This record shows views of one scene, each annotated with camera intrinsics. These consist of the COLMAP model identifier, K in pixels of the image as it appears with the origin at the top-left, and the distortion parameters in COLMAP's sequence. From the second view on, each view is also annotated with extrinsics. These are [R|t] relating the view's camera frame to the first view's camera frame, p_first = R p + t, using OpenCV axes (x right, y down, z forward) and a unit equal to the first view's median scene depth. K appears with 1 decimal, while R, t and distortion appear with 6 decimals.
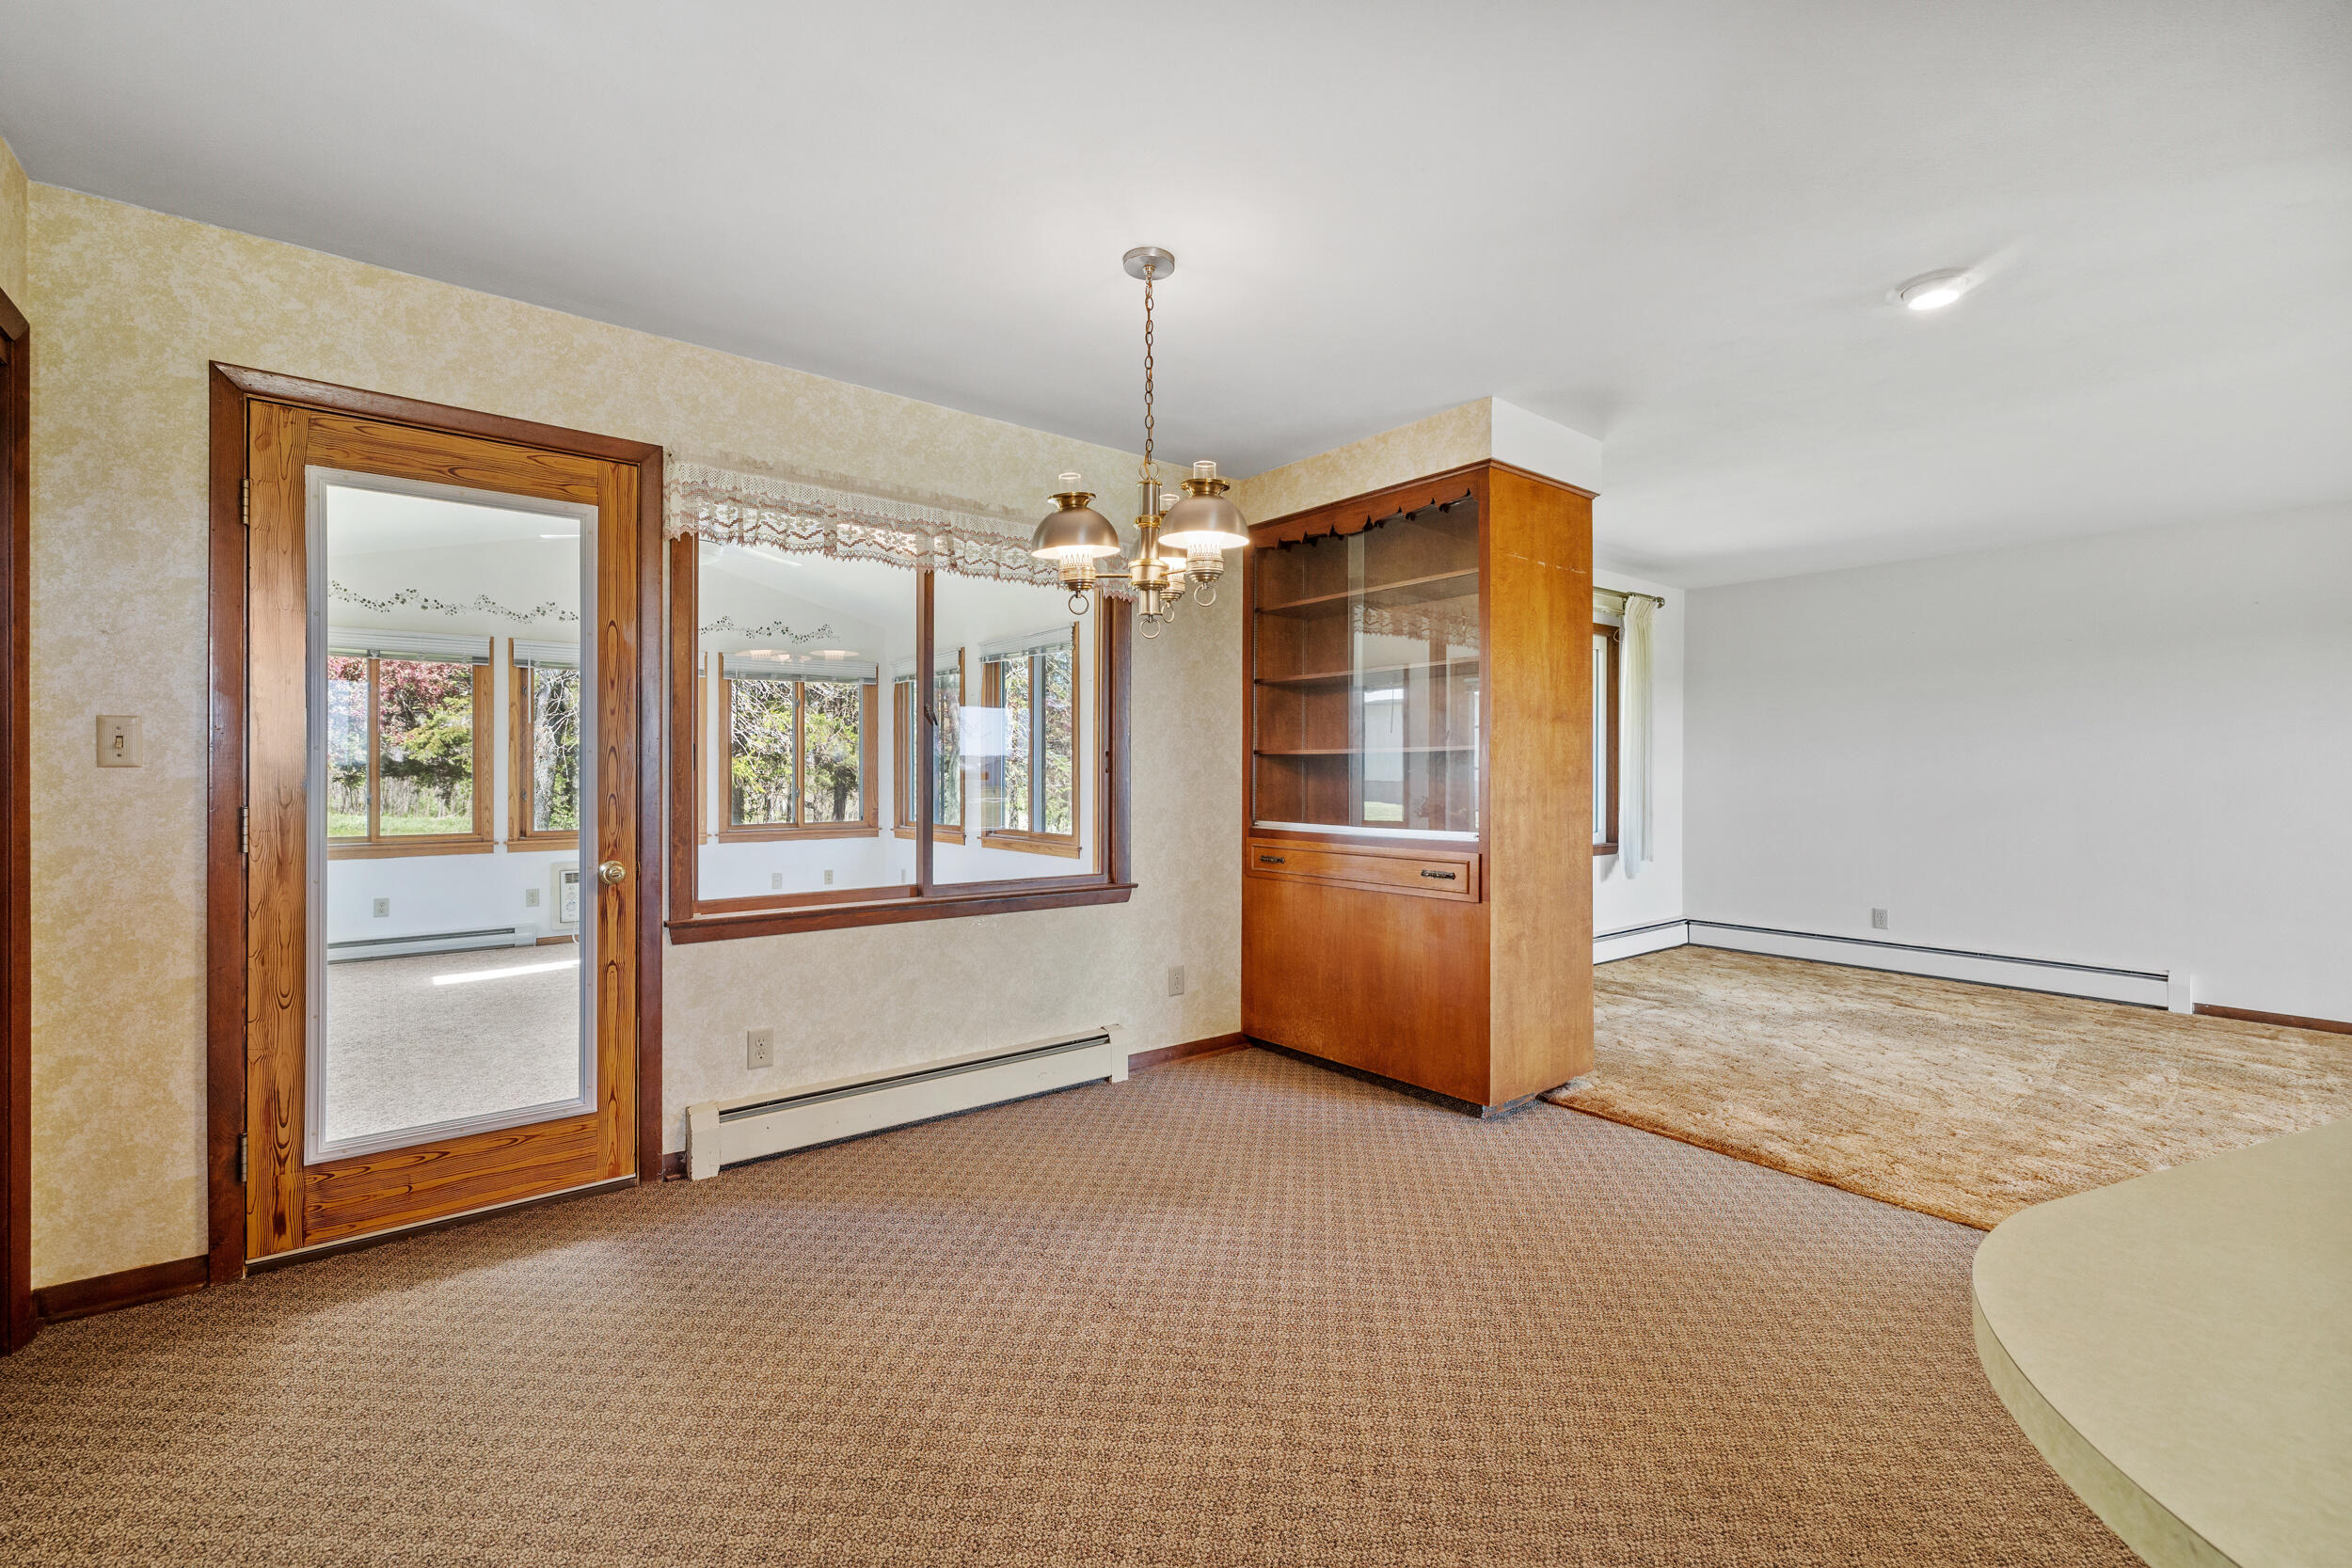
lens RADIAL K [[1003.3, 0, 1167.5], [0, 1003.3, 775.0], [0, 0, 1]] dist [0.002584, -0.000076]
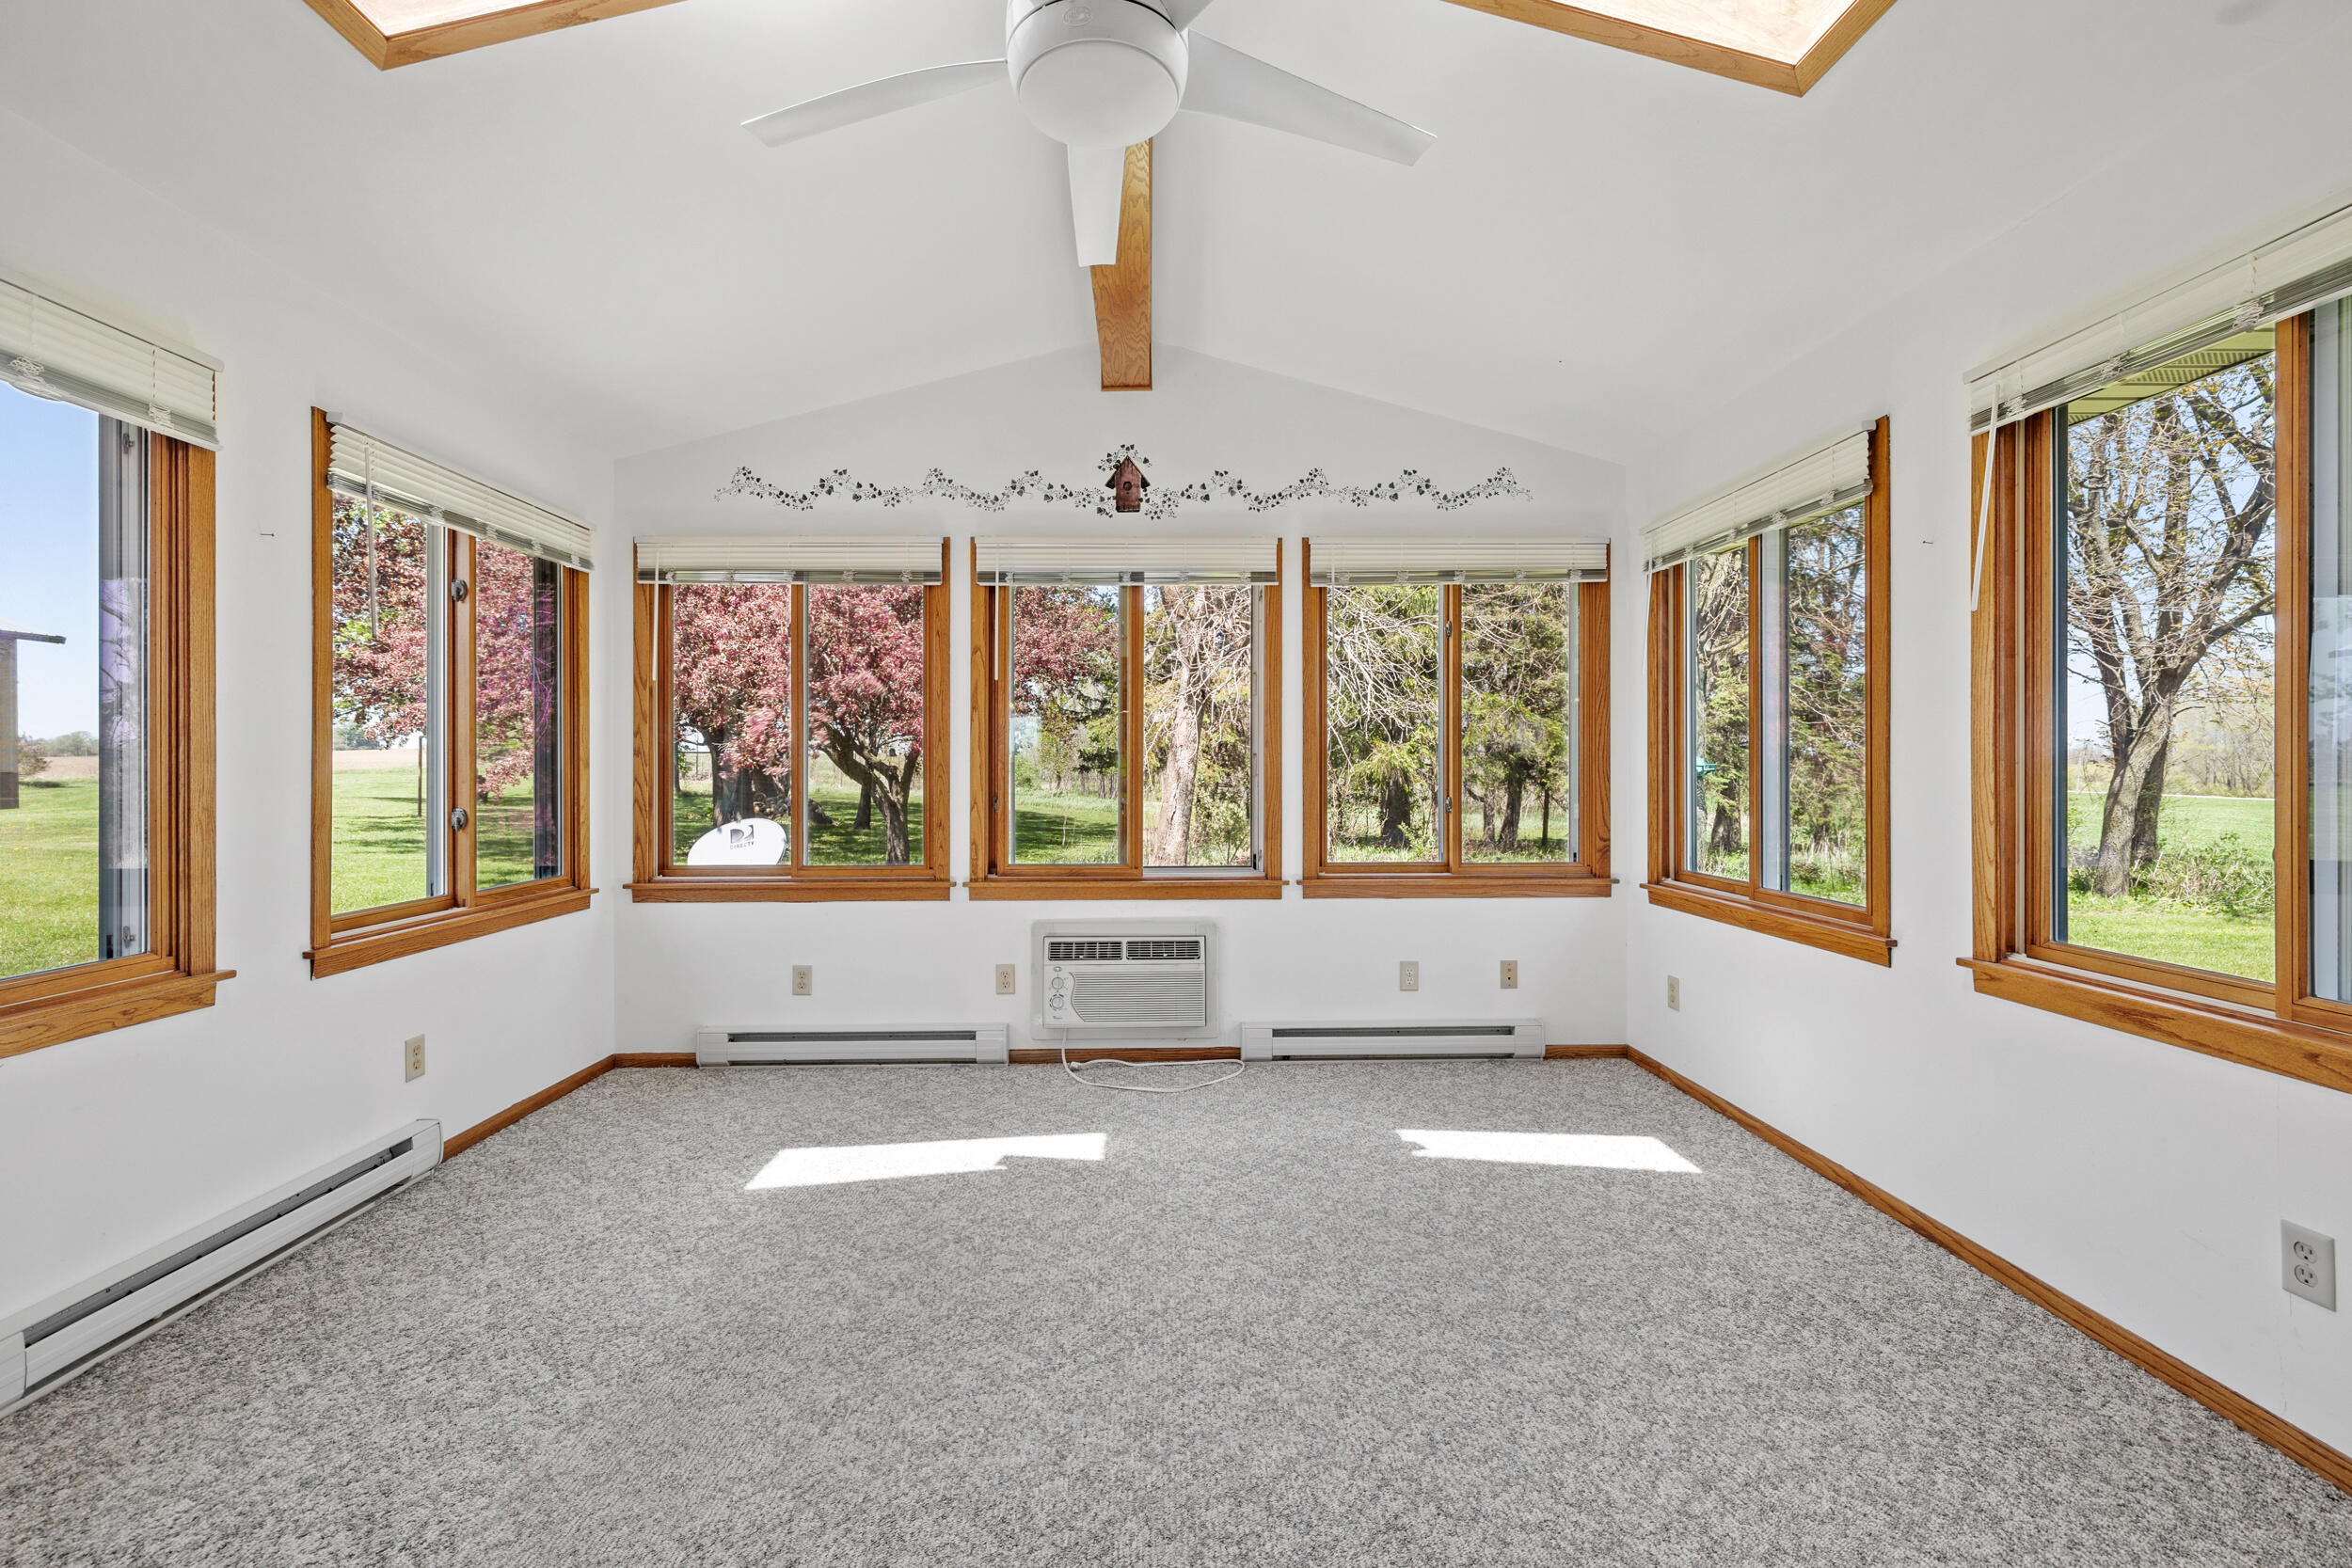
lens RADIAL K [[1003.3, 0, 1175.2], [0, 1003.3, 764.8], [0, 0, 1]] dist [0.002584, -0.000076]
pose [[0.802707, 0.001245, -0.596372, -0.205091], [-0.001595, 0.999999, -0.000058, -0.003015], [0.596371, 0.000998, 0.802708, 0.591425]]
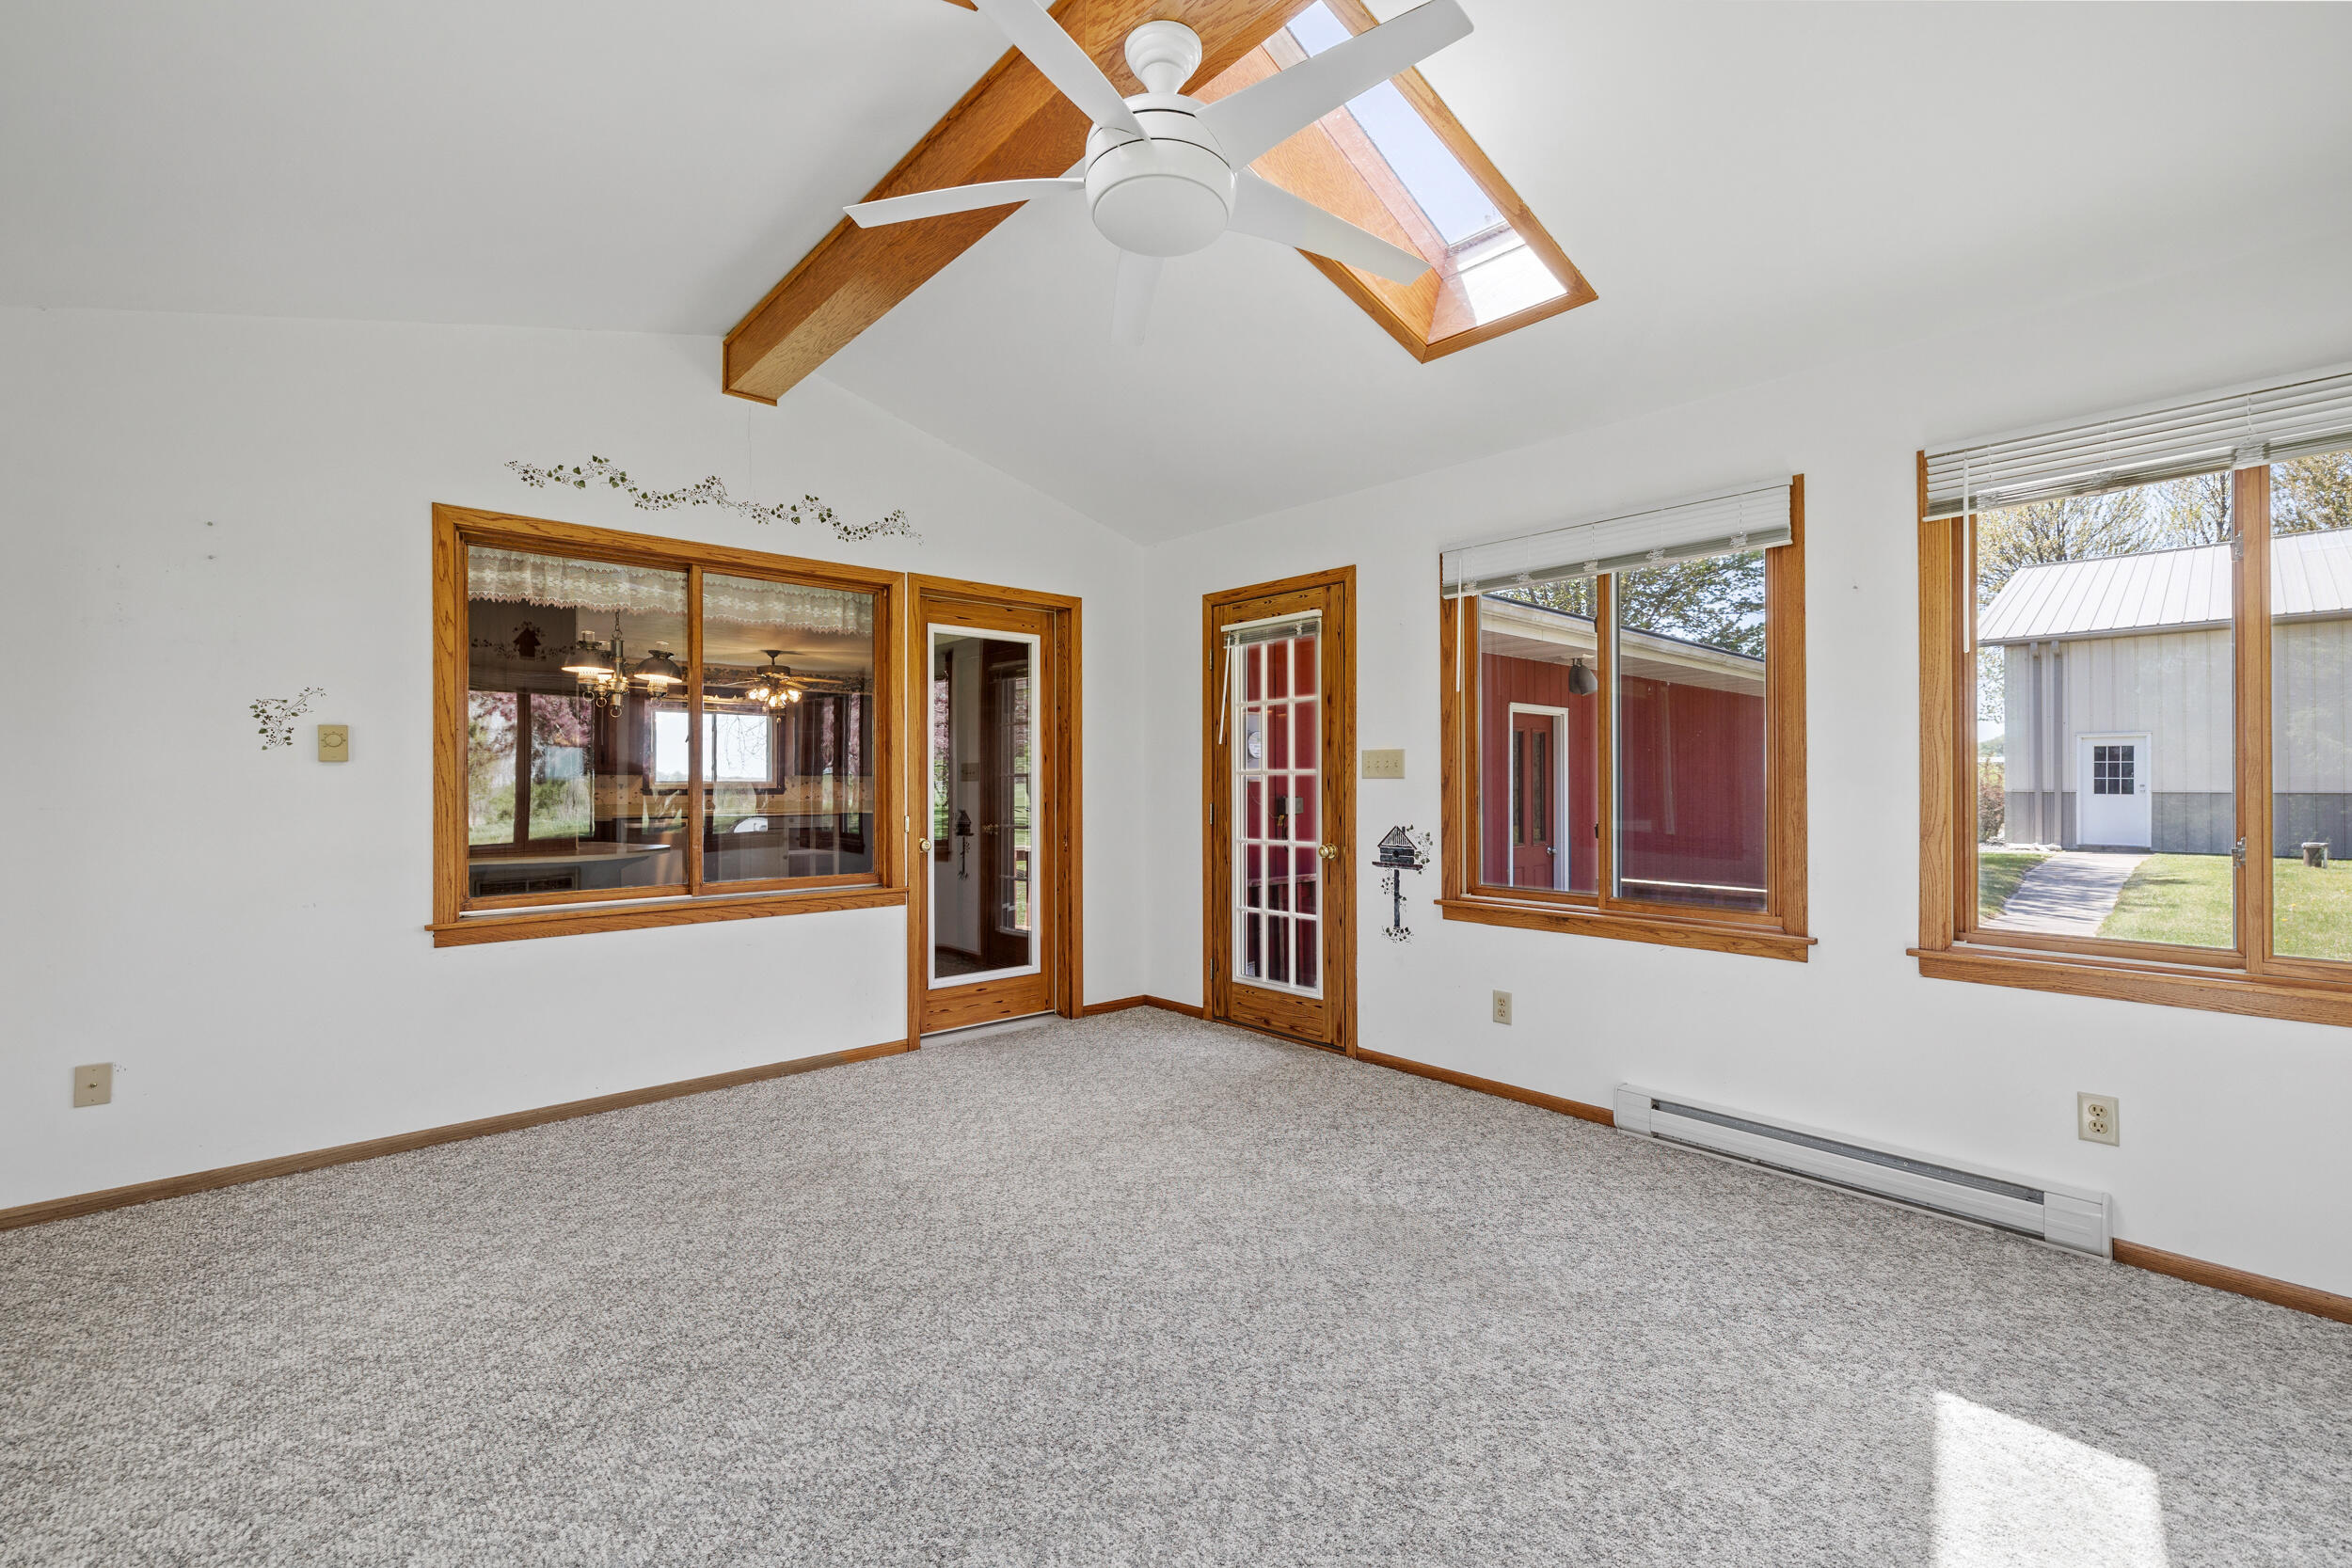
lens RADIAL K [[1003.3, 0, 1187.0], [0, 1003.3, 781.4], [0, 0, 1]] dist [0.002584, -0.000076]
pose [[-0.997648, 0.000960, -0.068540, -0.362853], [0.000946, 1.000000, 0.000239, -0.002445], [0.068540, 0.000173, -0.997648, 1.095992]]
